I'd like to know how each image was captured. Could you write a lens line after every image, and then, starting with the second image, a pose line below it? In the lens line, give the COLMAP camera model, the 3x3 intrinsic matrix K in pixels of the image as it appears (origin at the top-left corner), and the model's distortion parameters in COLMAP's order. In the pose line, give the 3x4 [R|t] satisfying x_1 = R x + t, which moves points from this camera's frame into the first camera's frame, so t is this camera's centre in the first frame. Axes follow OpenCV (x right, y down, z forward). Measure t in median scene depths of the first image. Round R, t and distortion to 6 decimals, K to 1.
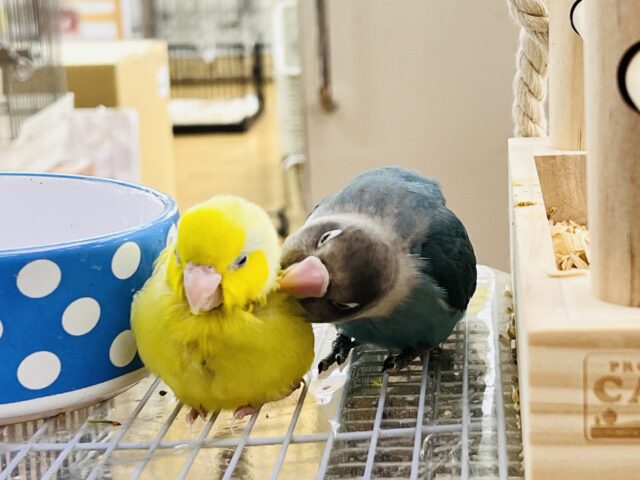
lens RADIAL K [[1452.6, 0, 320.0], [0, 1452.6, 240.0], [0, 0, 1]] dist [-0.041539, -0.411433]
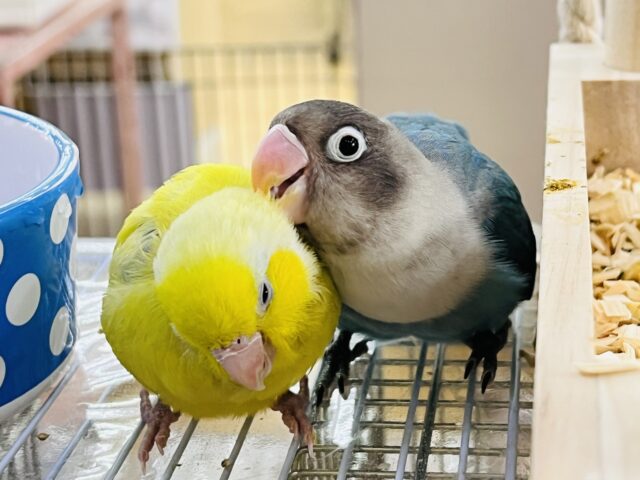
lens RADIAL K [[1452.6, 0, 320.0], [0, 1452.6, 240.0], [0, 0, 1]] dist [-0.041539, -0.411433]
pose [[0.998888, 0.026425, -0.039055, 0.044935], [-0.021277, 0.991699, 0.126805, -0.068352], [0.042081, -0.125833, 0.991158, 0.251169]]
